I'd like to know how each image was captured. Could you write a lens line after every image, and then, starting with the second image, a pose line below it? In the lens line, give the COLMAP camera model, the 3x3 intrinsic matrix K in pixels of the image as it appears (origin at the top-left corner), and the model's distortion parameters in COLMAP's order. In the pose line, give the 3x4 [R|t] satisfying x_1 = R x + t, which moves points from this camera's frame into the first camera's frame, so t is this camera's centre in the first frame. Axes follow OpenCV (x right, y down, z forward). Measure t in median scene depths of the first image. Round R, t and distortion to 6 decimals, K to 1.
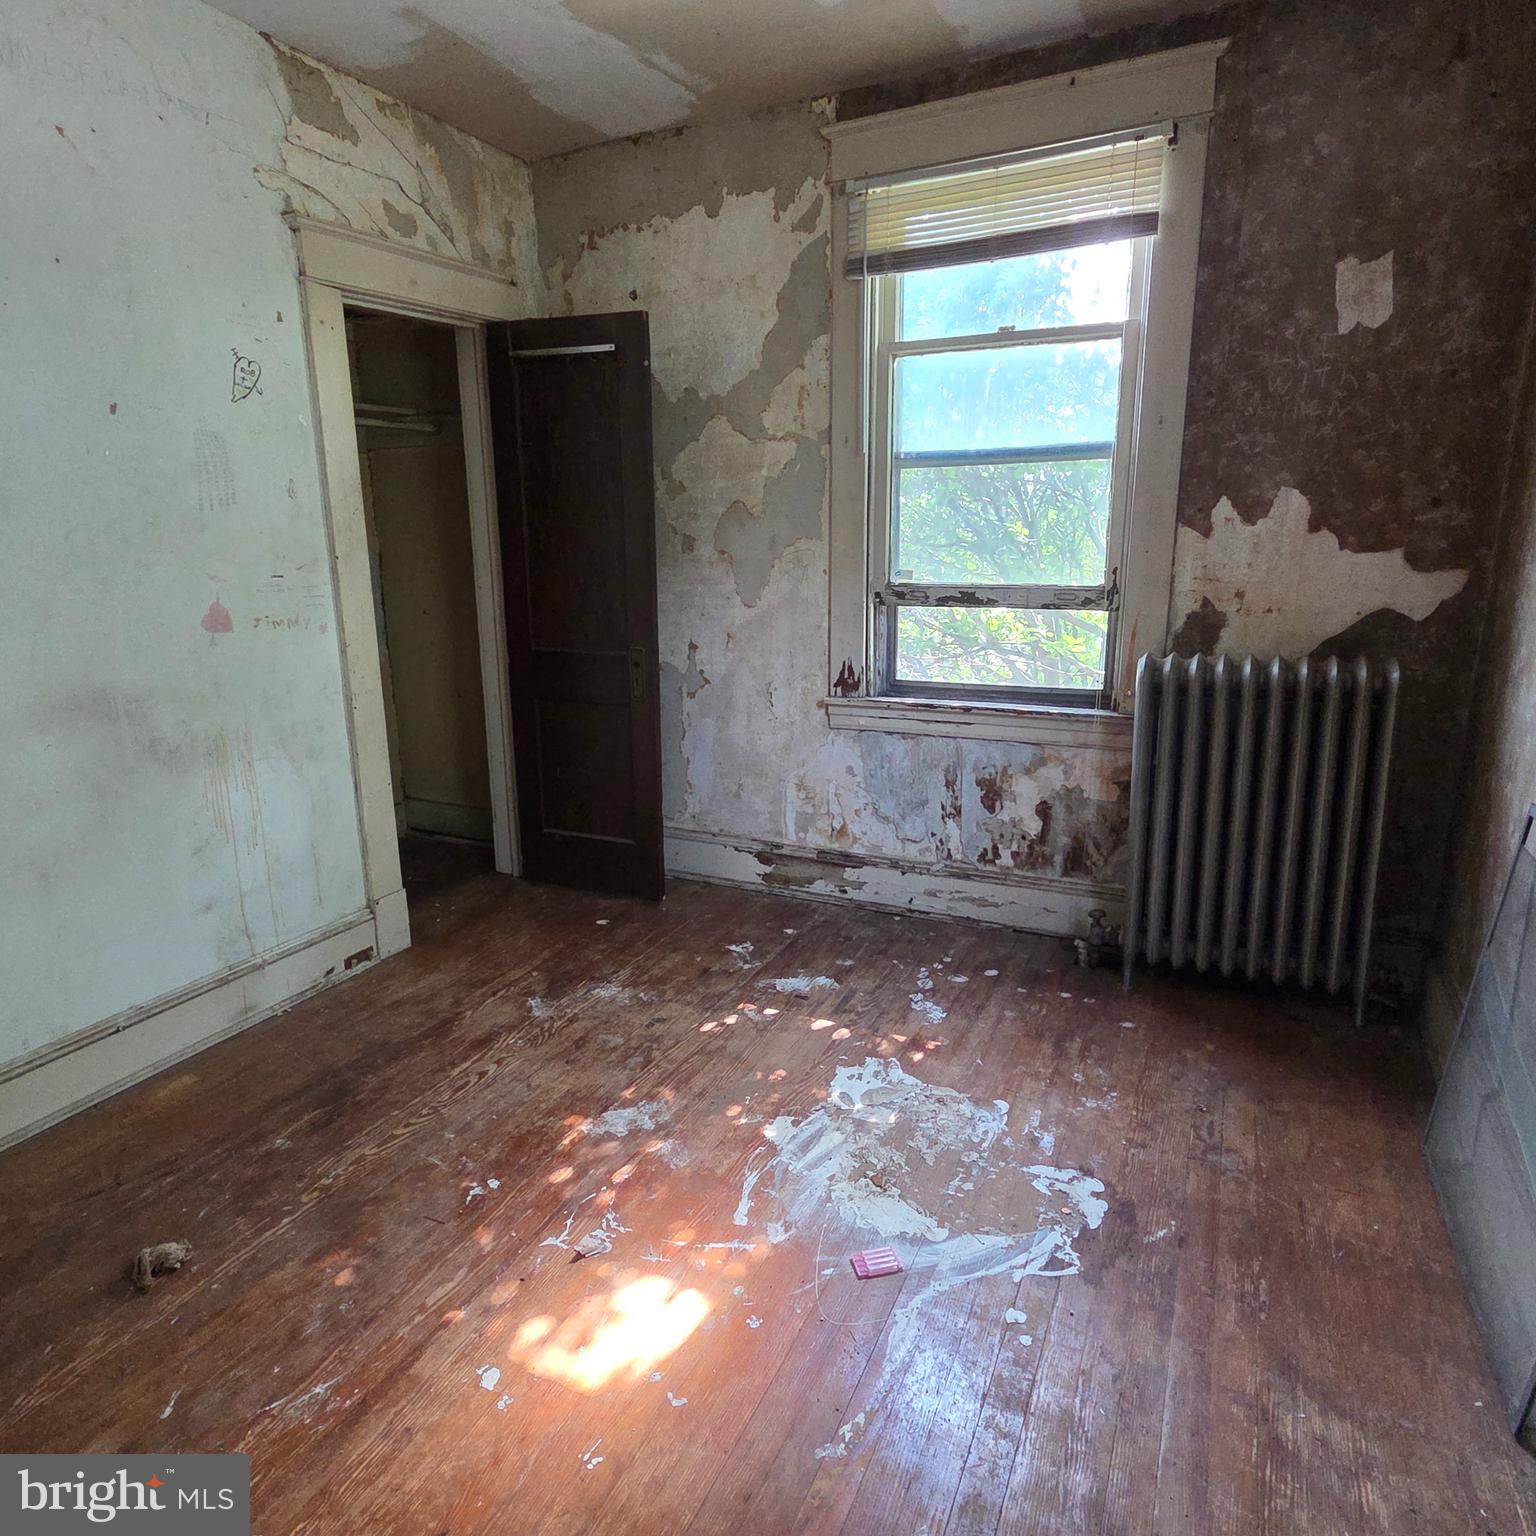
lens RADIAL K [[954.6, 0, 771.7], [0, 954.6, 763.2], [0, 0, 1]] dist [0.007194, -0.003834]
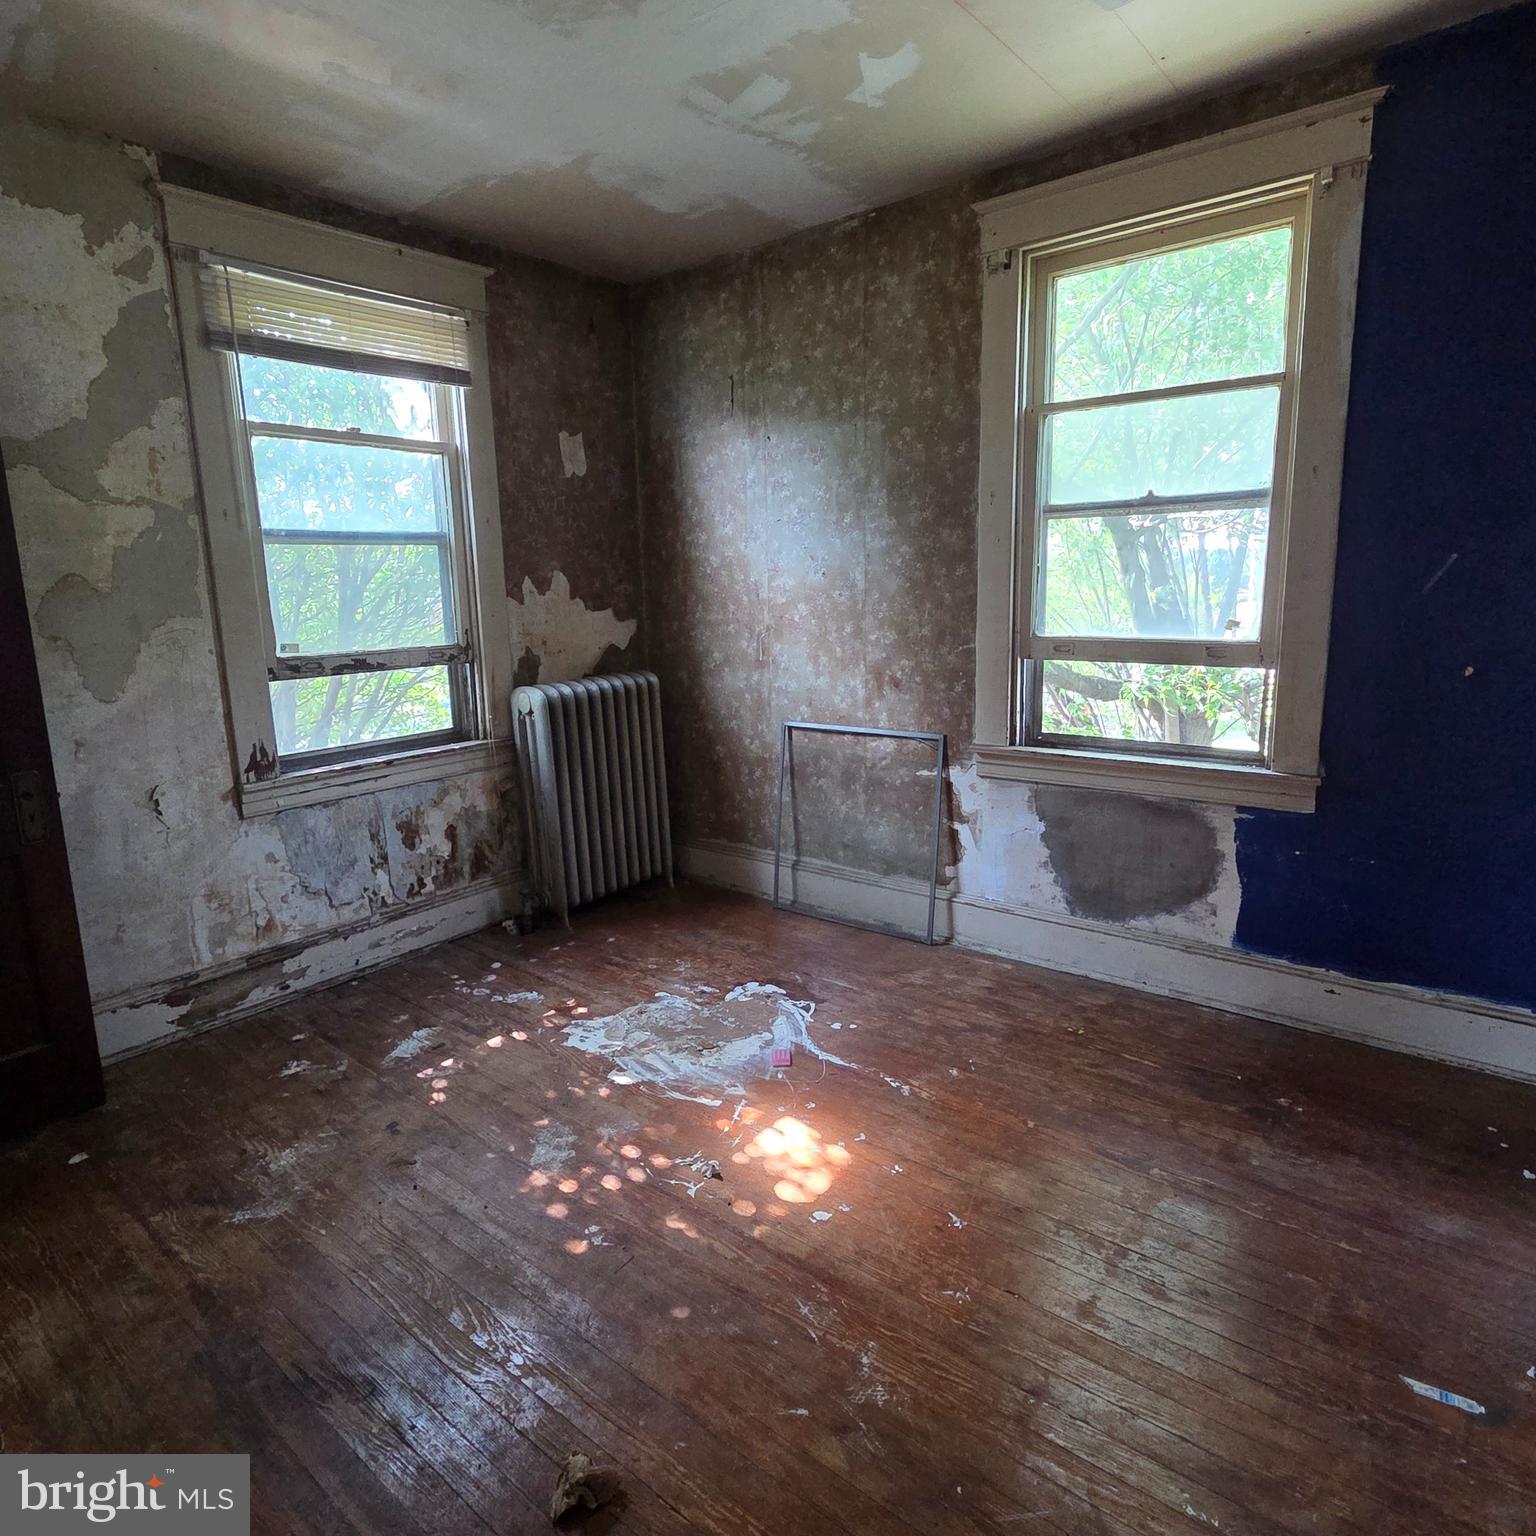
lens RADIAL K [[954.6, 0, 772.4], [0, 954.6, 767.8], [0, 0, 1]] dist [0.007194, -0.003834]
pose [[0.219608, -0.182544, 0.958358, -0.775105], [0.252853, 0.959421, 0.124805, -0.077833], [-0.942251, 0.214915, 0.256854, 0.304224]]
